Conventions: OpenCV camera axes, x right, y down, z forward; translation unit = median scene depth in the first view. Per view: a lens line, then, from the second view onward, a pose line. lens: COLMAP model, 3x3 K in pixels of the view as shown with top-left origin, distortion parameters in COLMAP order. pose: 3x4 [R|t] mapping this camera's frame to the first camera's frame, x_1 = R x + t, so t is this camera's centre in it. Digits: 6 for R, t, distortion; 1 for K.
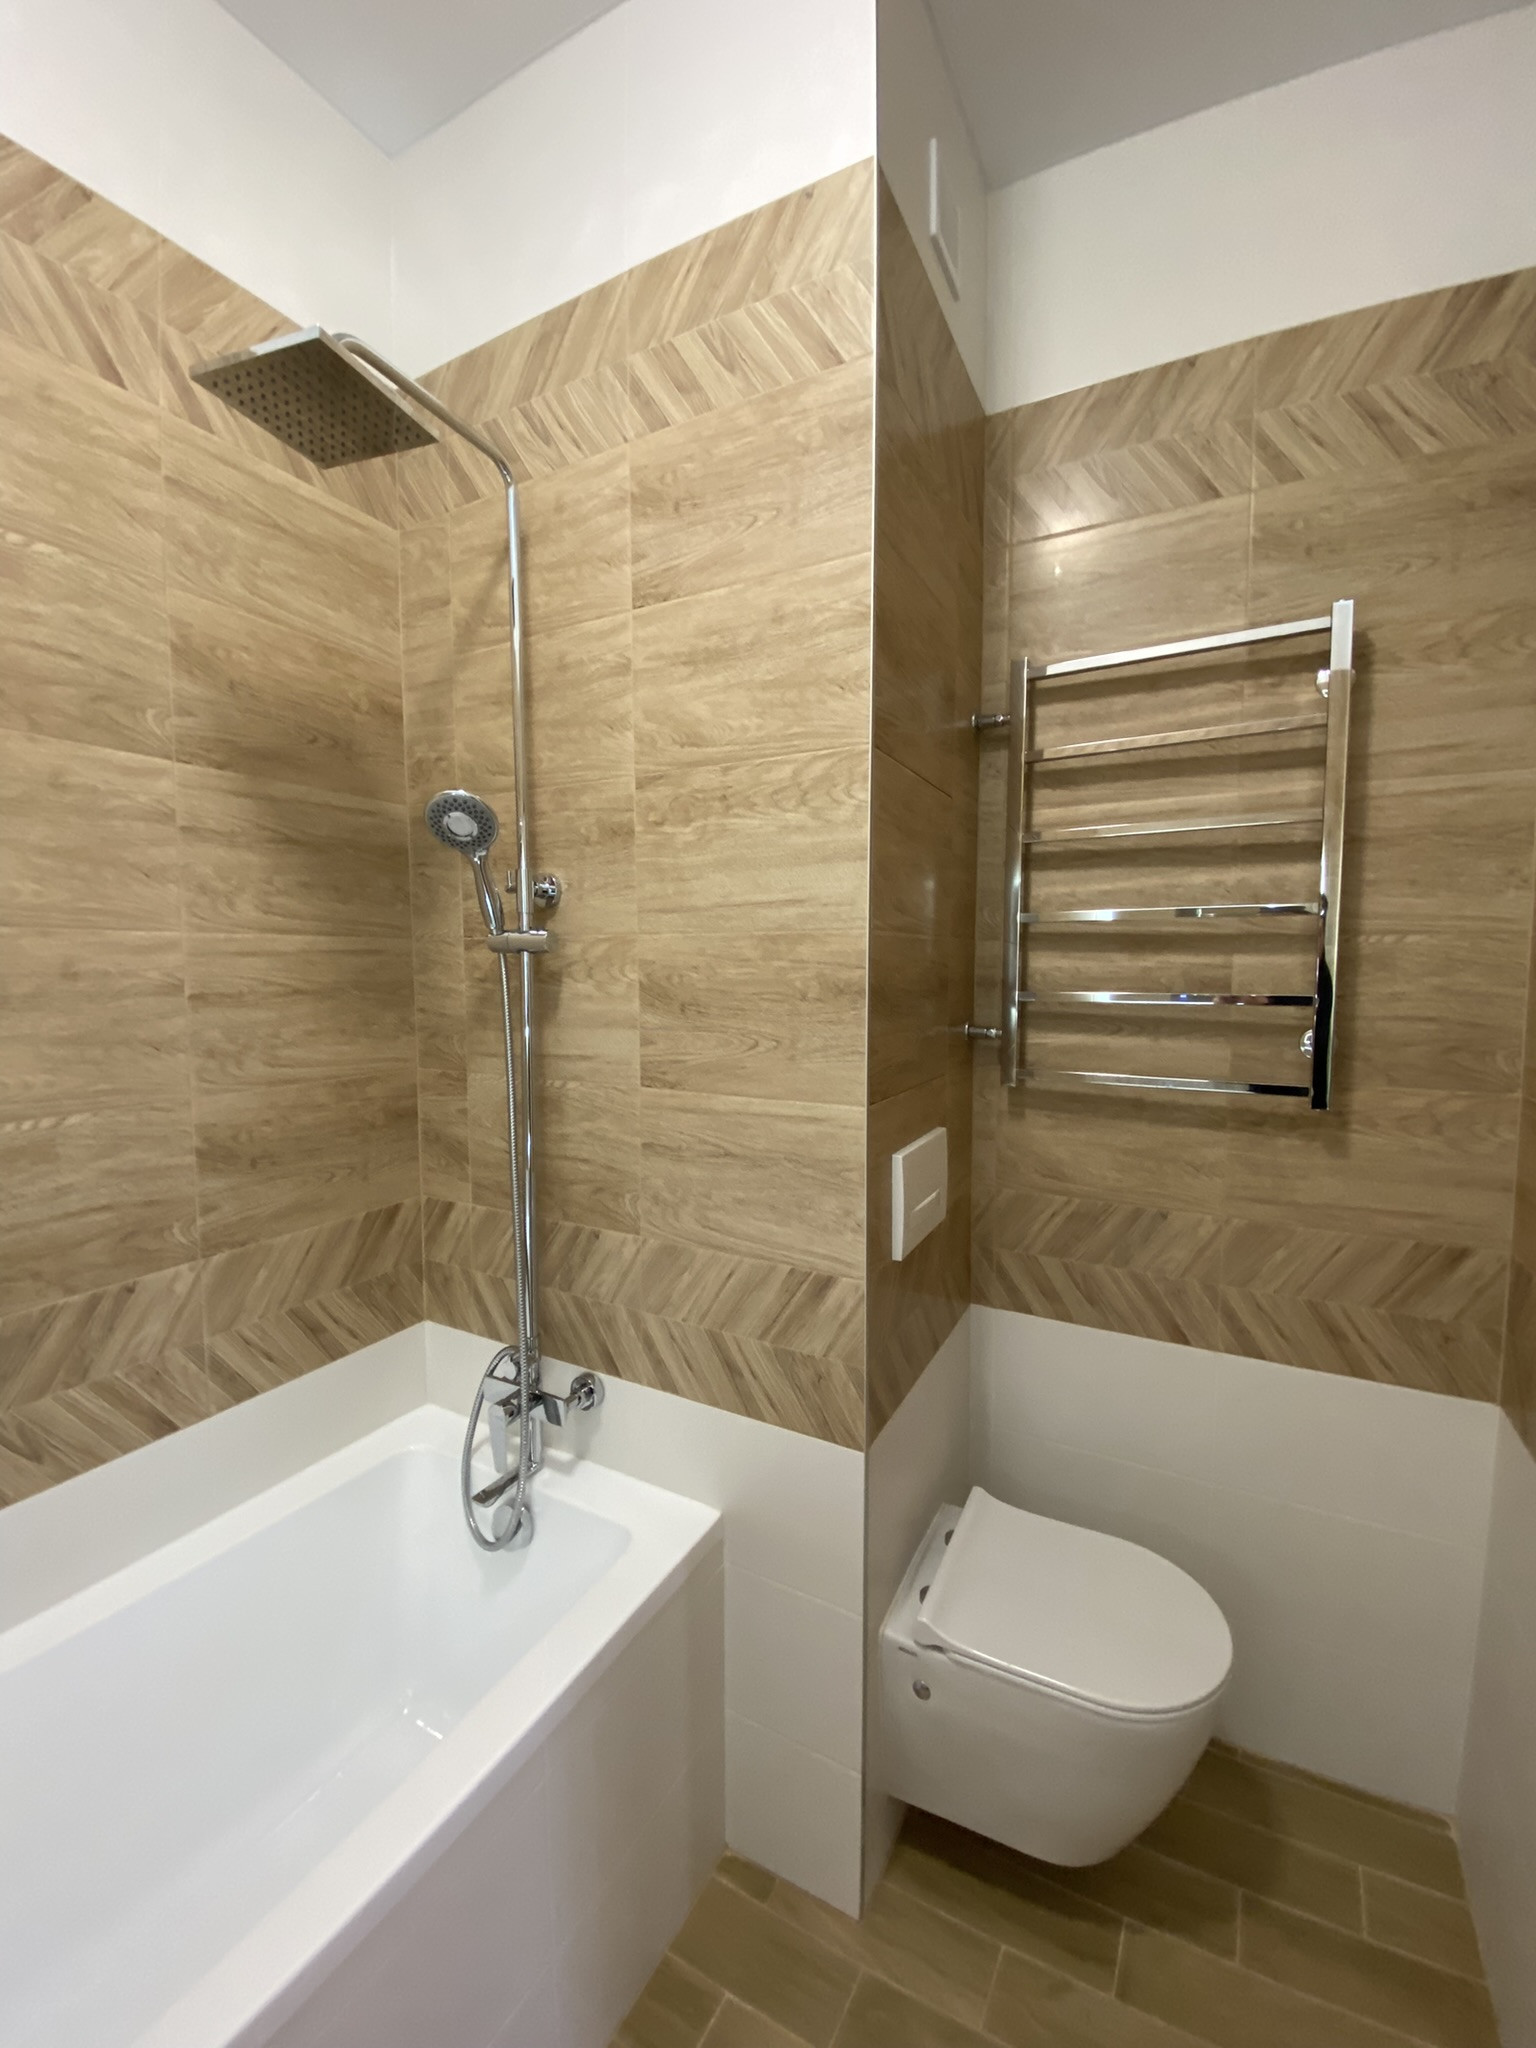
lens RADIAL K [[822.0, 0, 794.4], [0, 822.0, 1025.8], [0, 0, 1]] dist [0.011228, -0.015505]
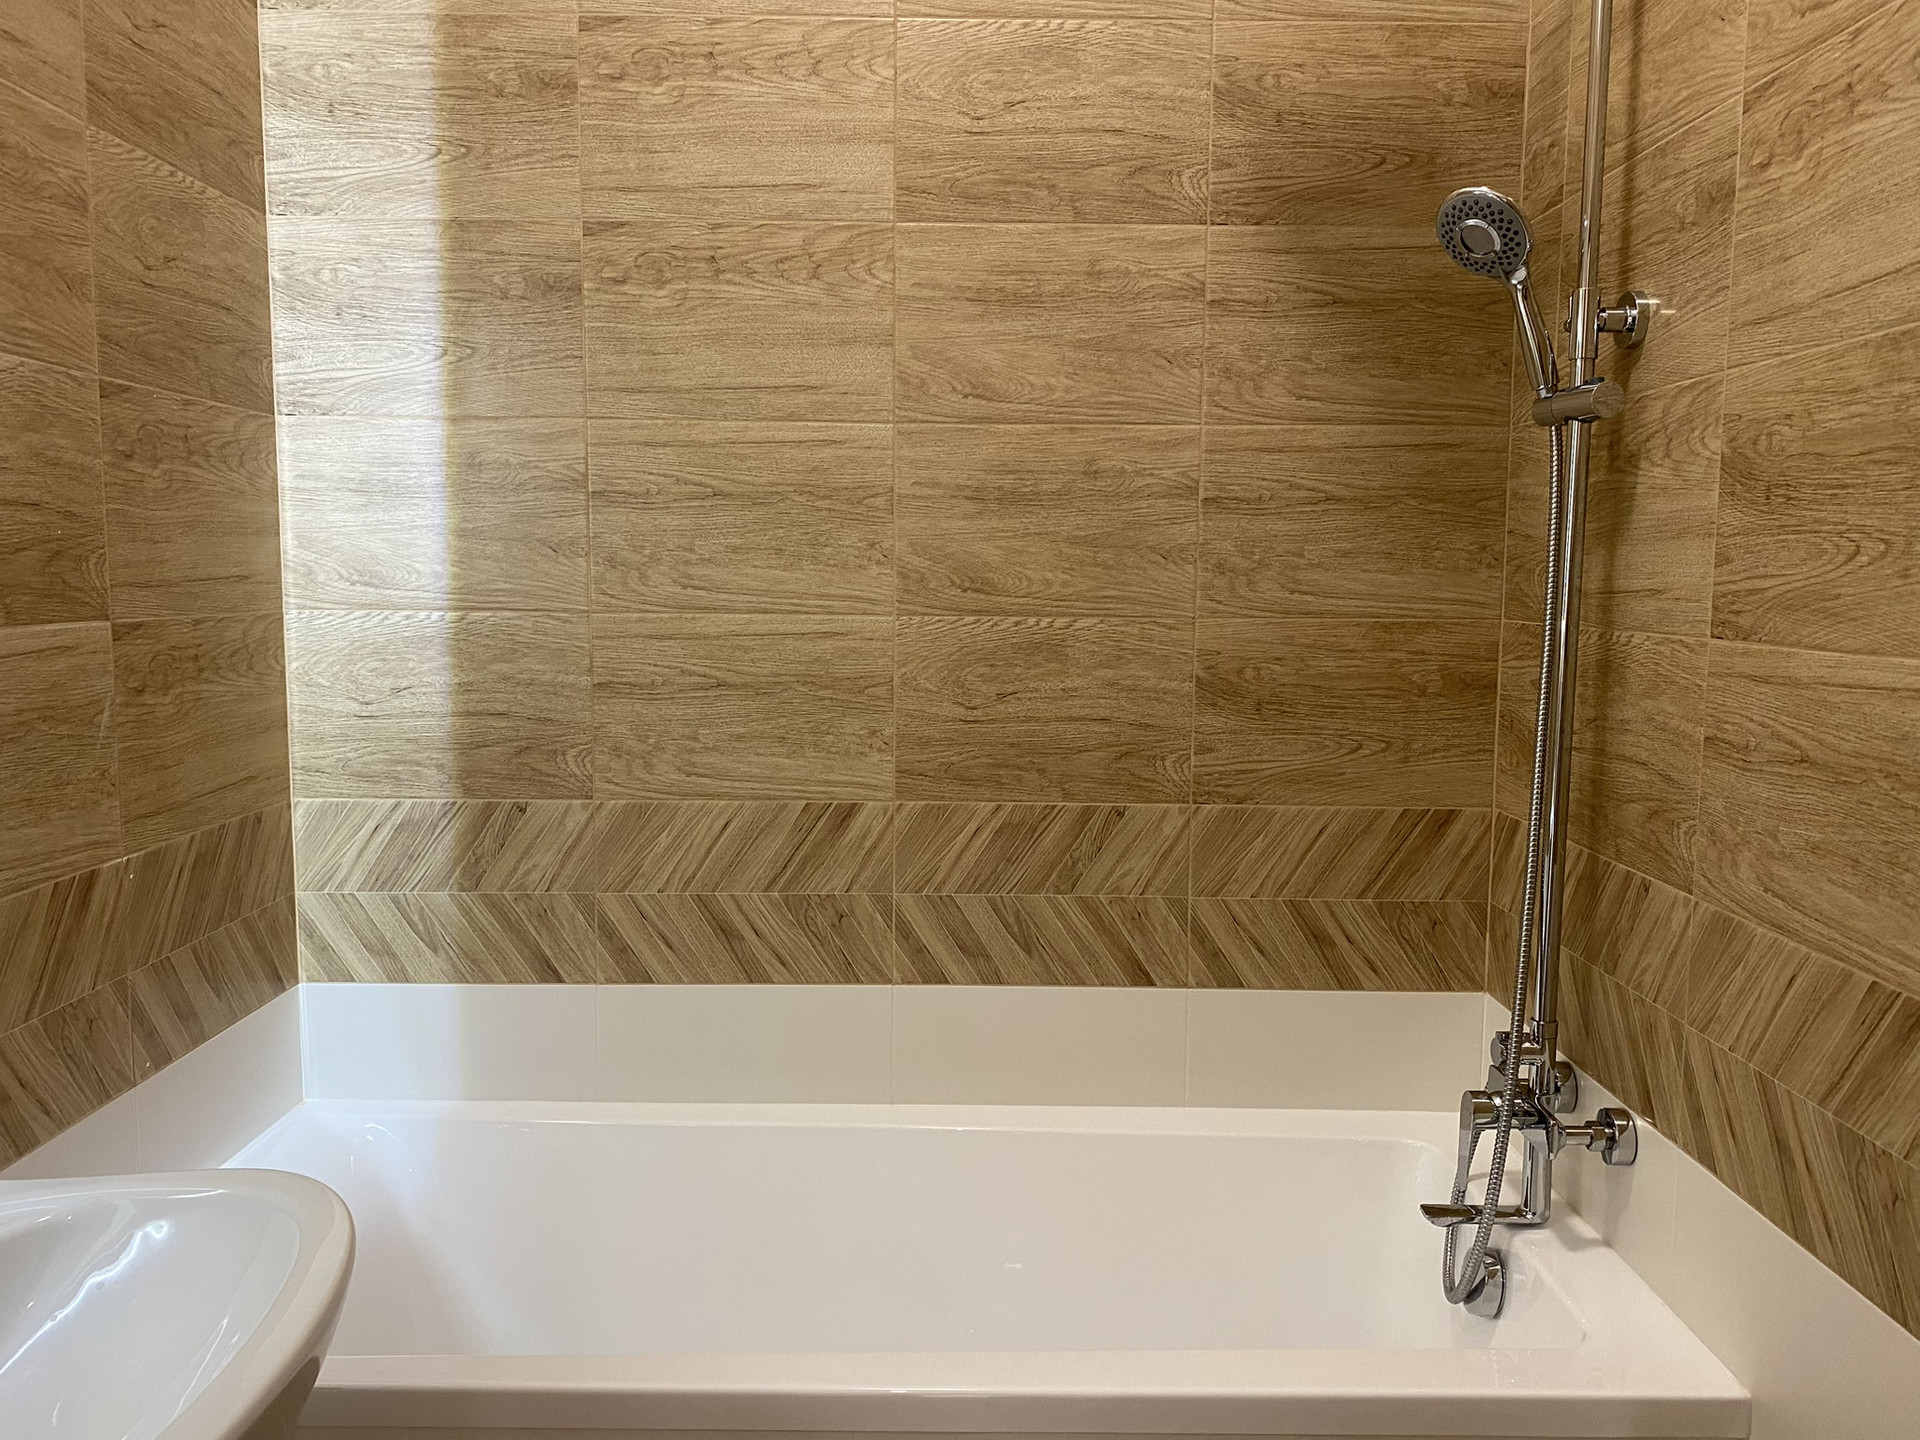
lens RADIAL K [[1454.0, 0, 965.6], [0, 1454.0, 726.9], [0, 0, 1]] dist [0.041819, -0.050333]
pose [[0.478051, 0.099698, -0.872656, 0.501653], [-0.069946, 0.994703, 0.075324, 0.102068], [0.875543, 0.025030, 0.482492, 0.041252]]
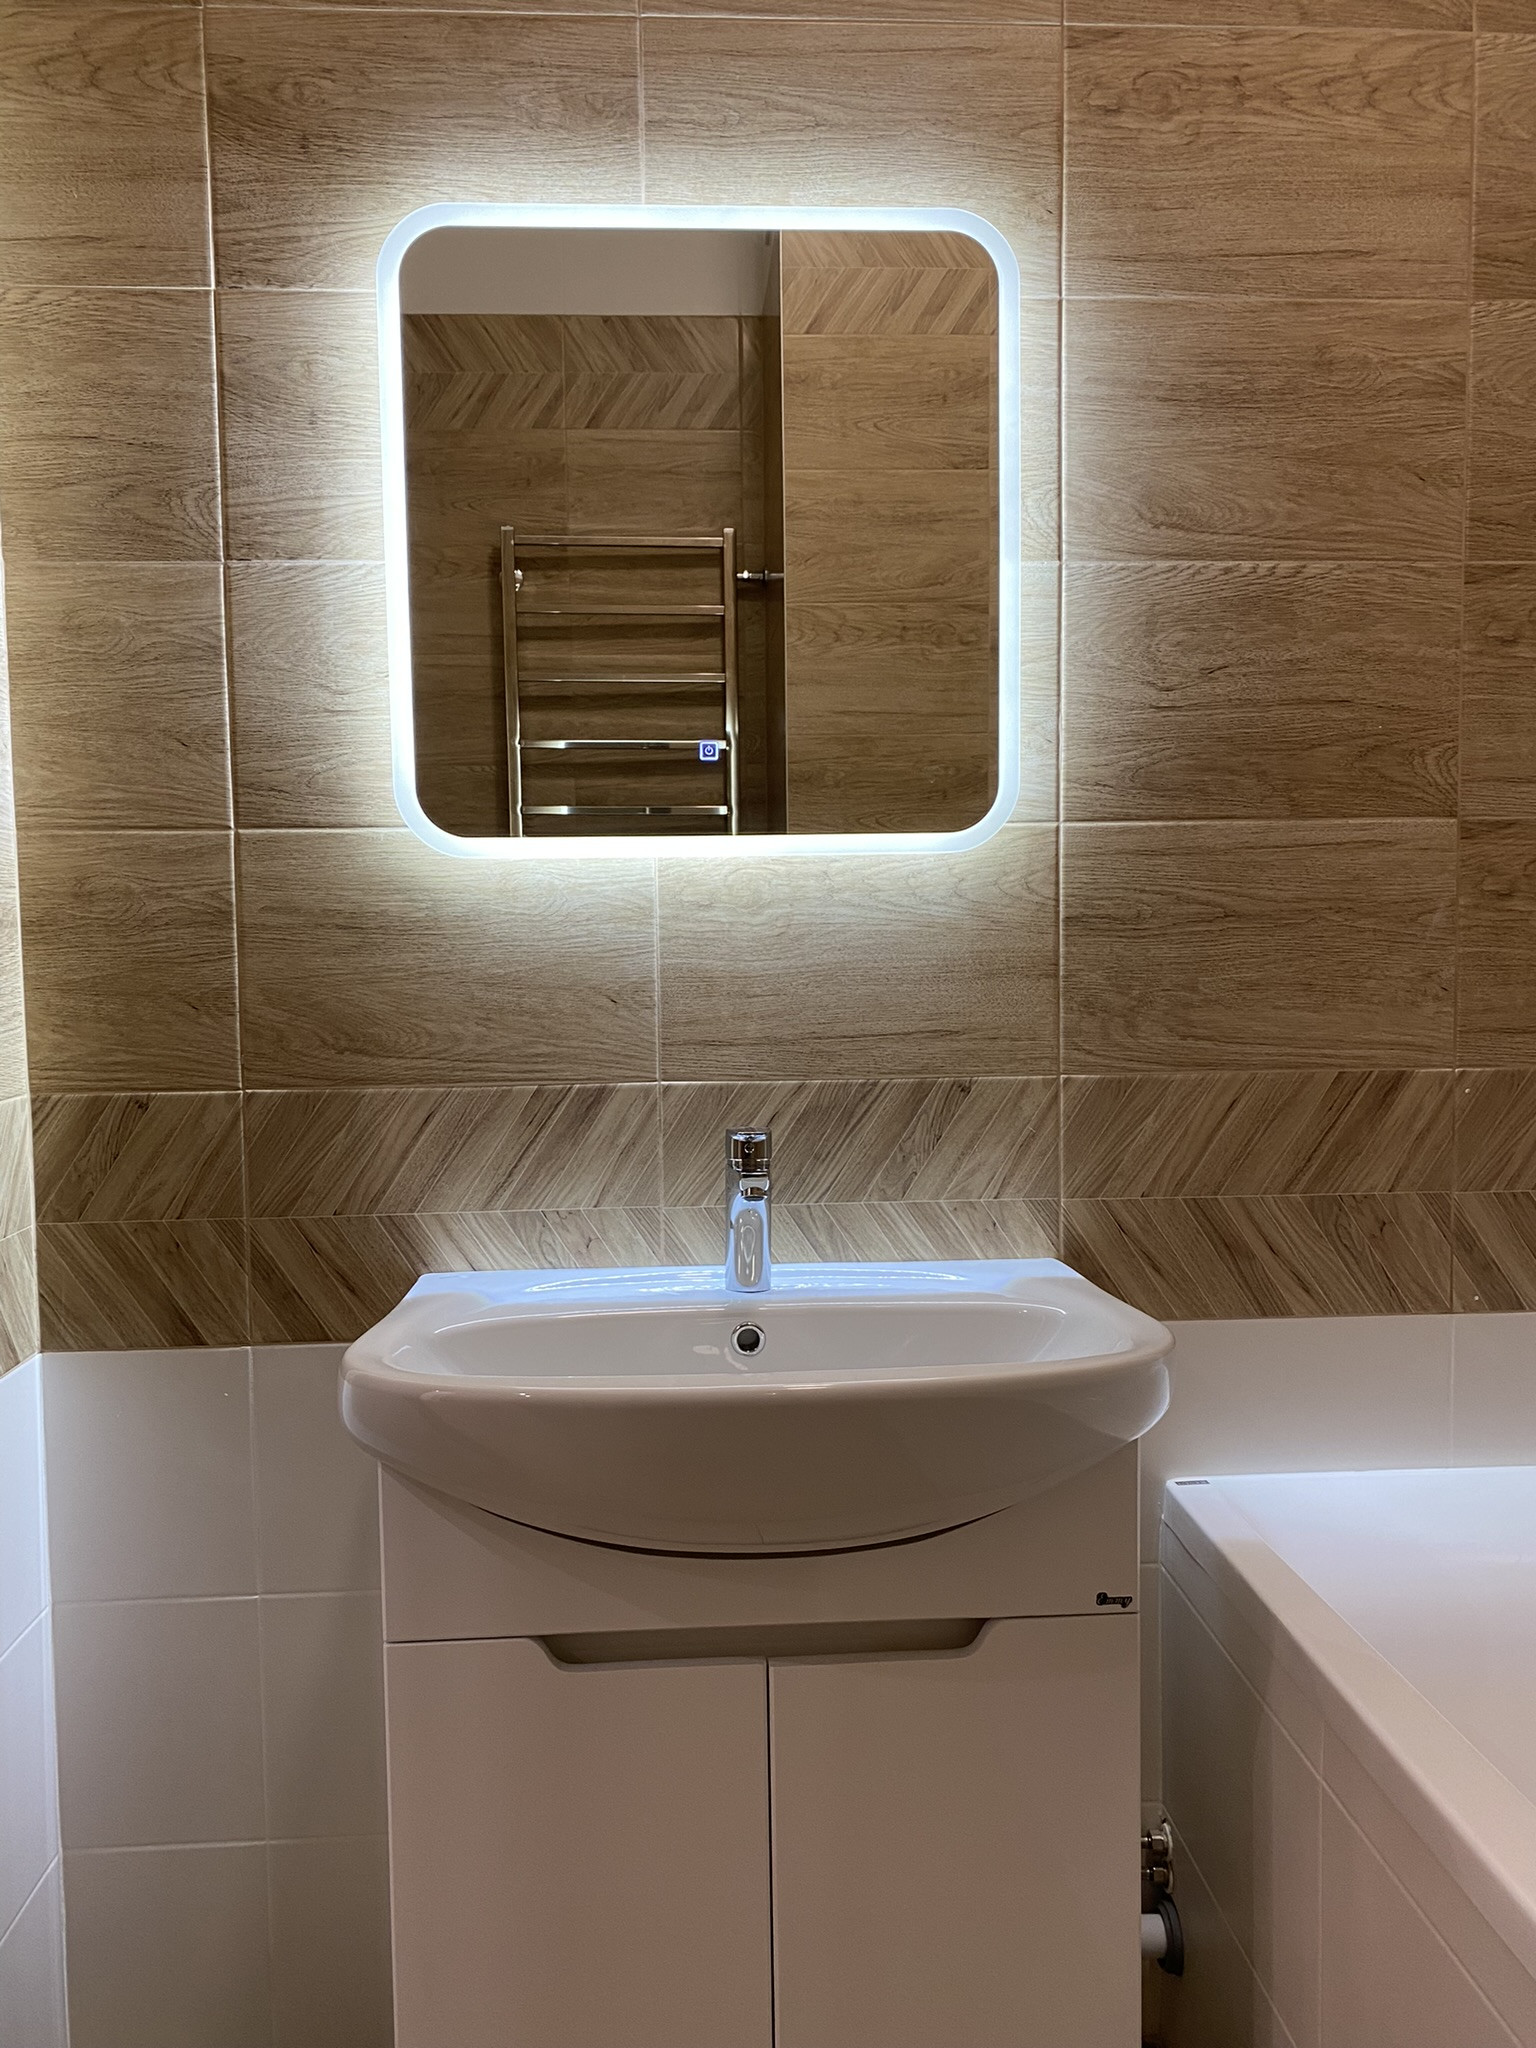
lens RADIAL K [[1550.9, 0, 754.0], [0, 1550.9, 1029.2], [0, 0, 1]] dist [0.041819, -0.050333]
pose [[-0.854232, 0.045676, -0.517882, 0.222215], [-0.025667, 0.991213, 0.129760, 0.175168], [0.519258, 0.124138, -0.845553, 0.774579]]
